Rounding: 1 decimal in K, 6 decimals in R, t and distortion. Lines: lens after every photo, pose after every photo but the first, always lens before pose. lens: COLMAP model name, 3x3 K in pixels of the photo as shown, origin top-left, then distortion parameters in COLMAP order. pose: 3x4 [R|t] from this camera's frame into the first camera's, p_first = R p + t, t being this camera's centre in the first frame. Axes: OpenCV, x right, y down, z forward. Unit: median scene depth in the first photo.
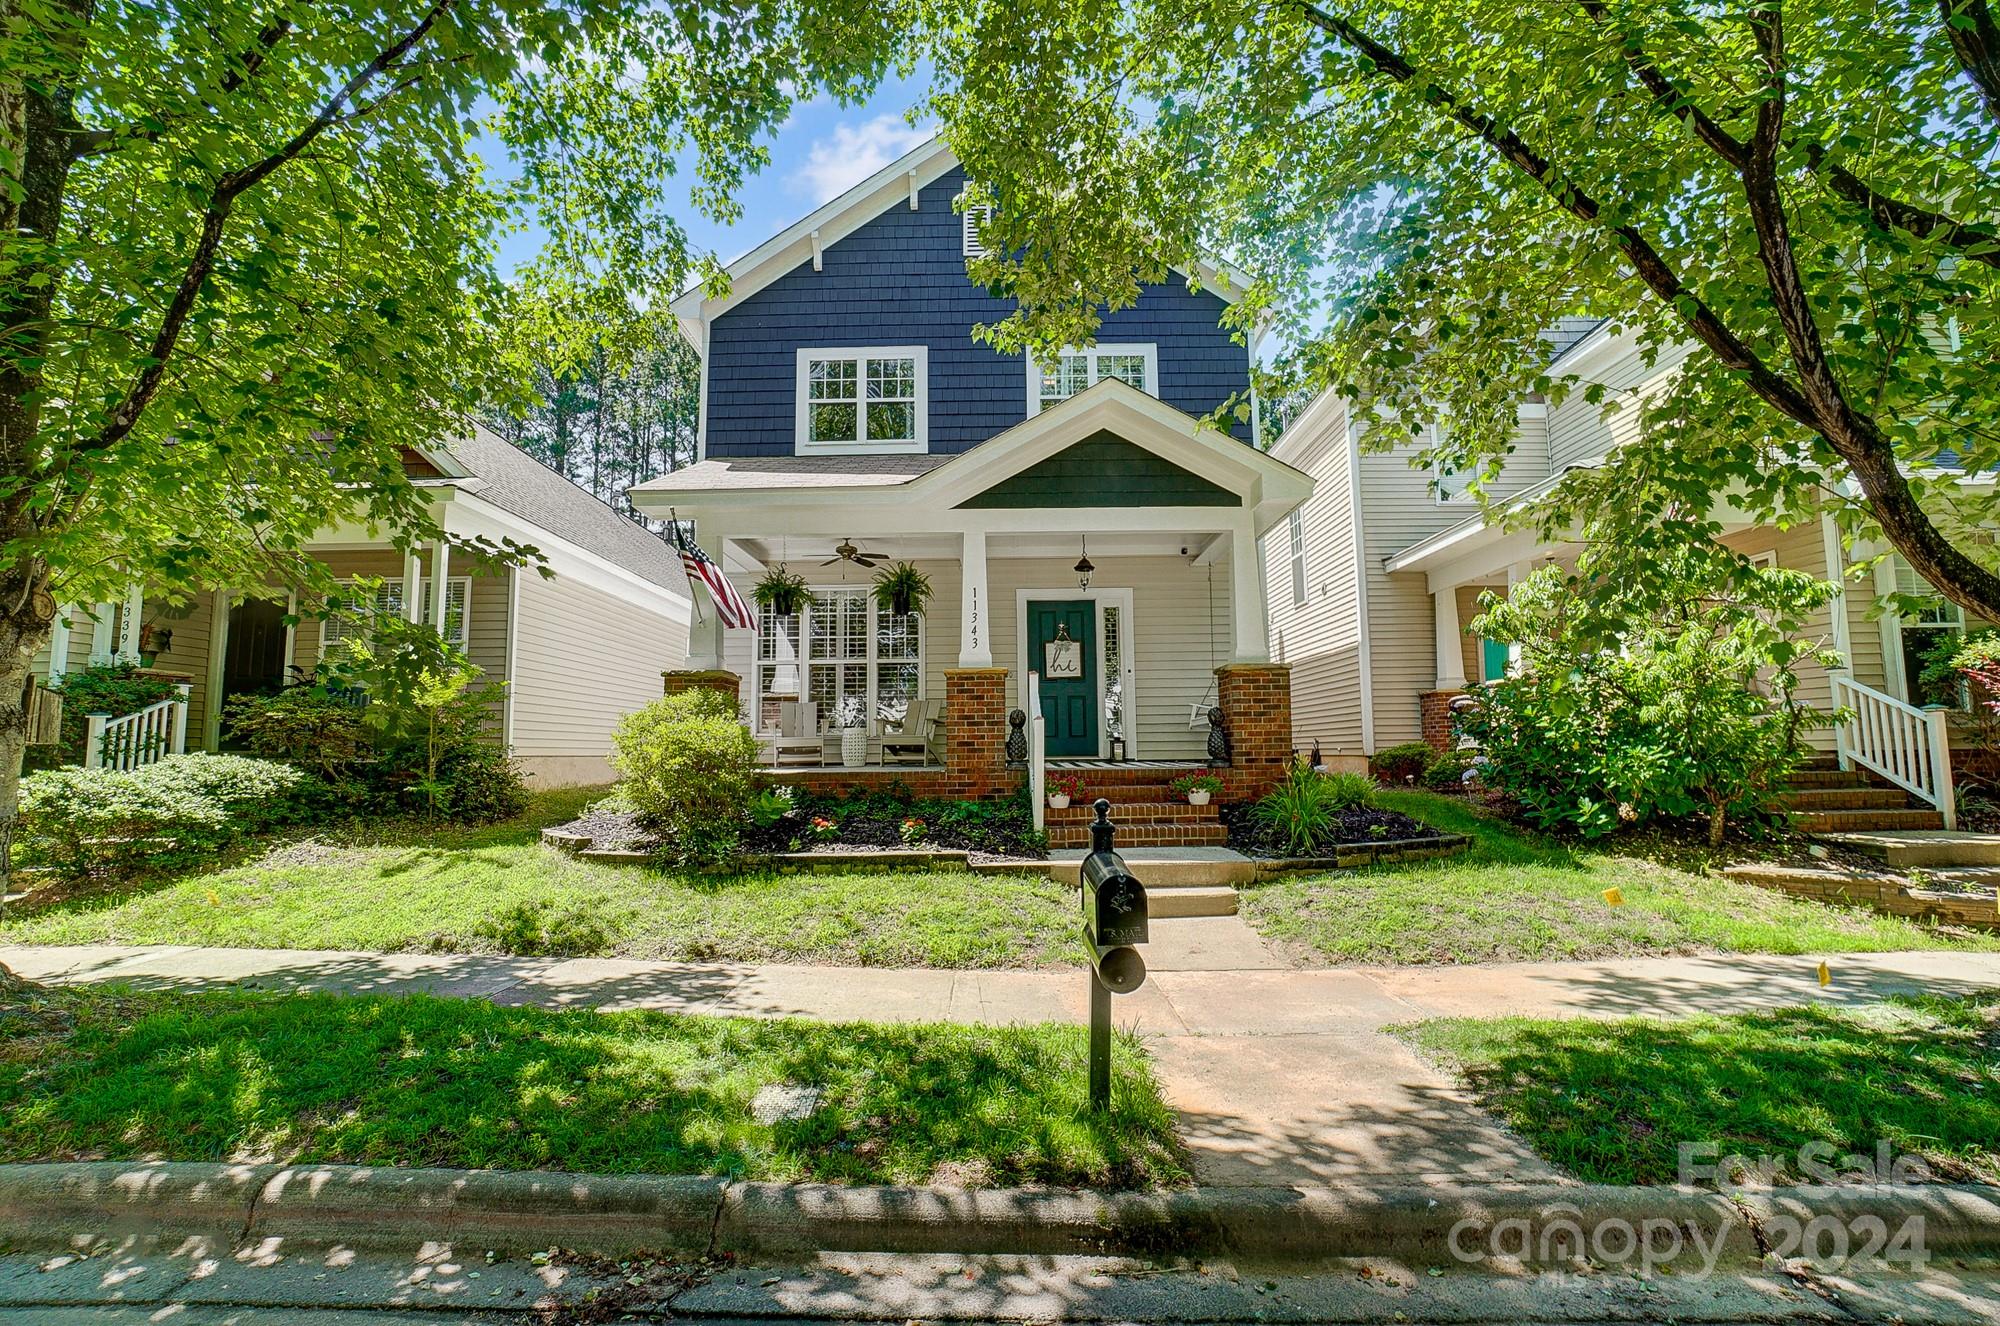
lens RADIAL K [[890.7, 0, 993.6], [0, 890.7, 659.0], [0, 0, 1]] dist [-0.057612, 0.017664]
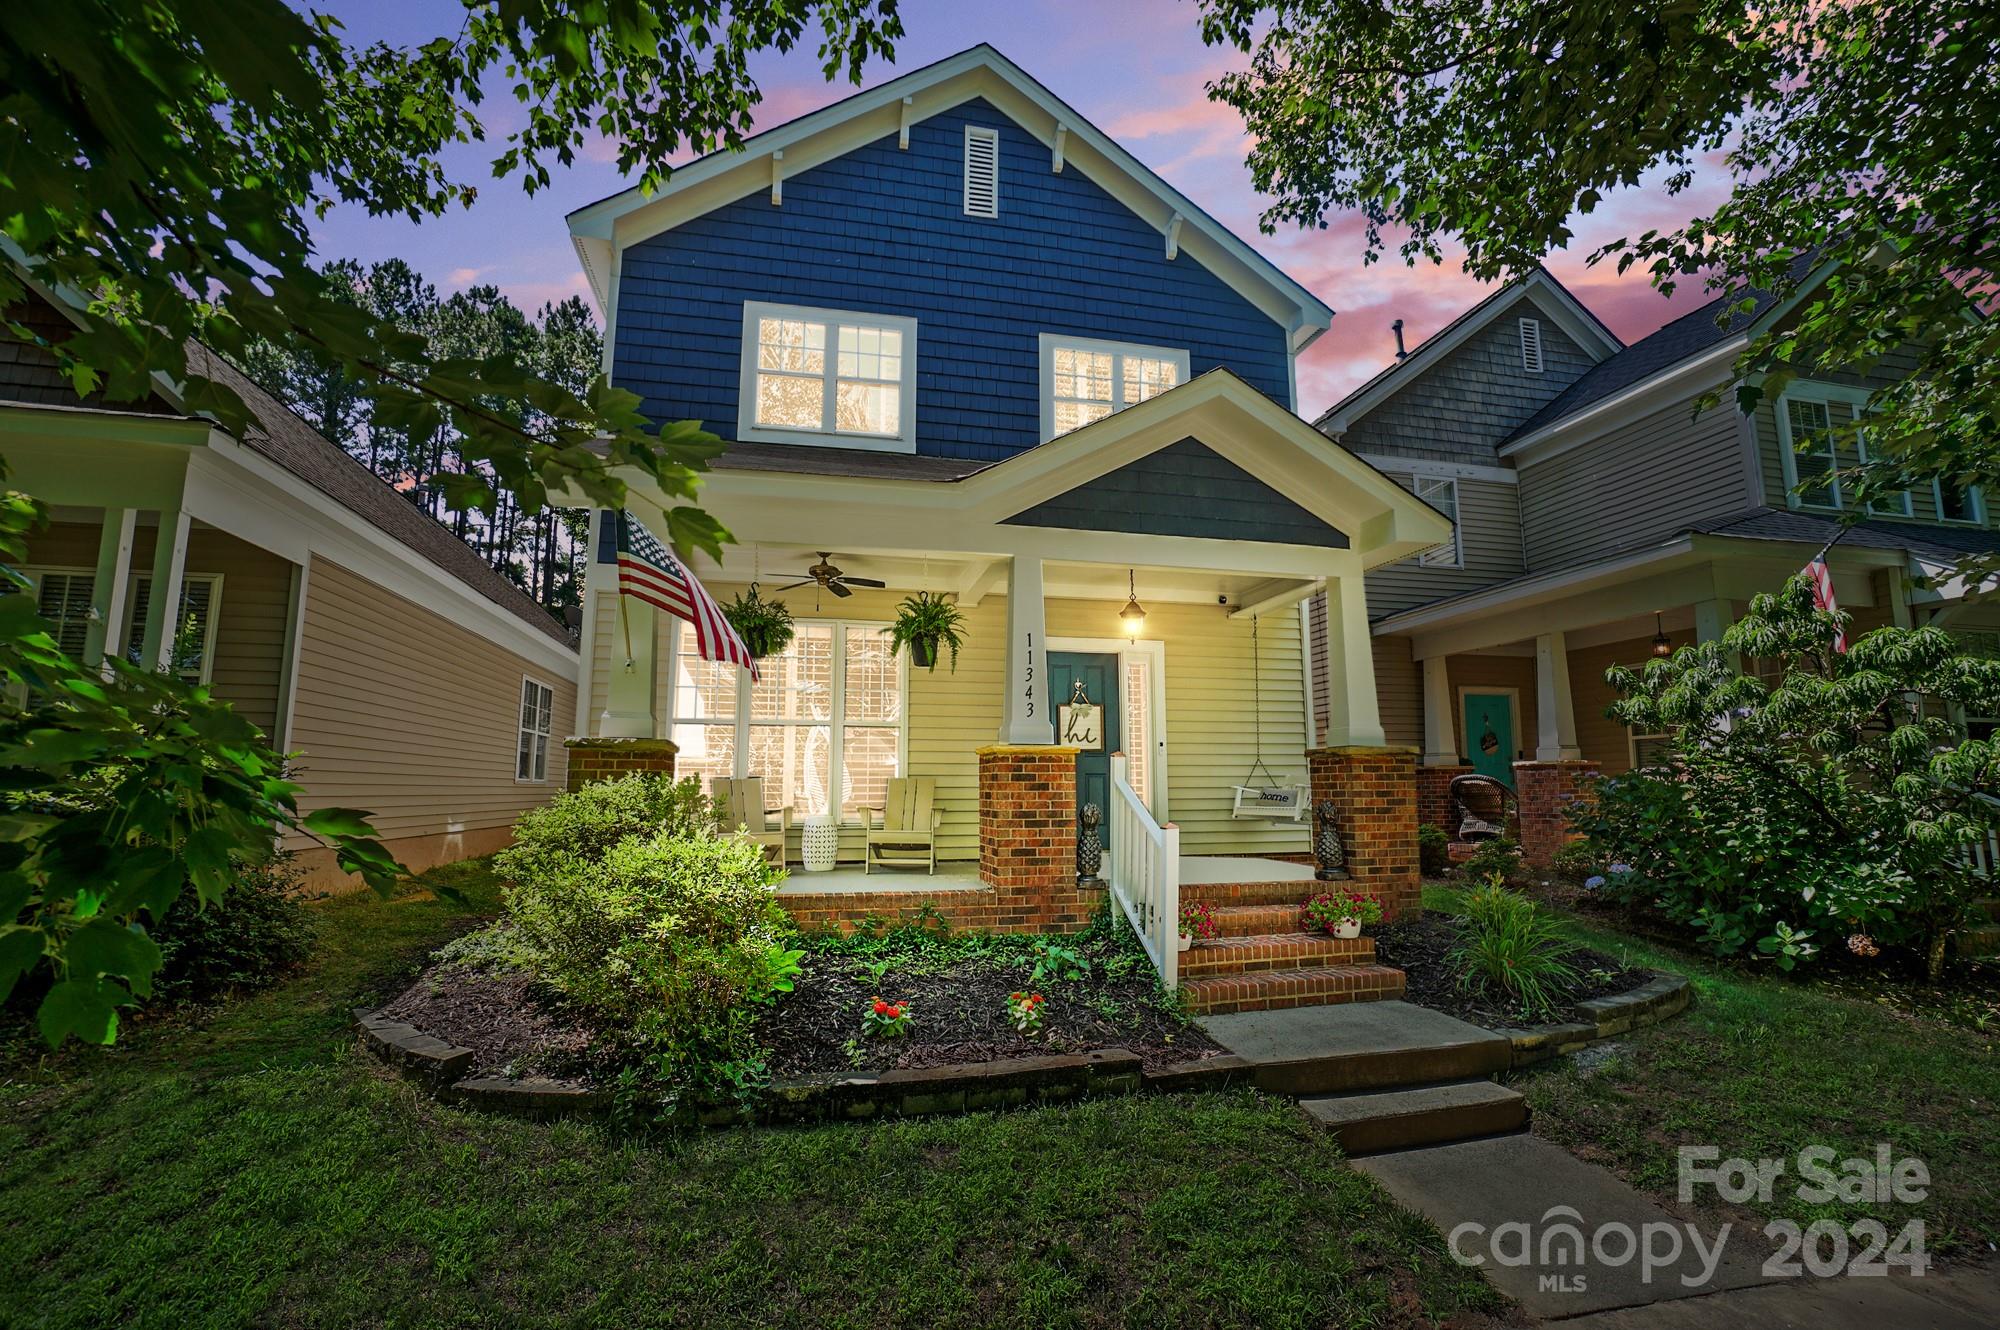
lens RADIAL K [[890.7, 0, 1004.2], [0, 890.7, 668.8], [0, 0, 1]] dist [-0.057612, 0.017664]
pose [[0.974581, 0.042377, 0.219992, -0.192619], [-0.034002, 0.998551, -0.041718, -0.018950], [-0.221441, 0.033177, 0.974609, 0.285001]]
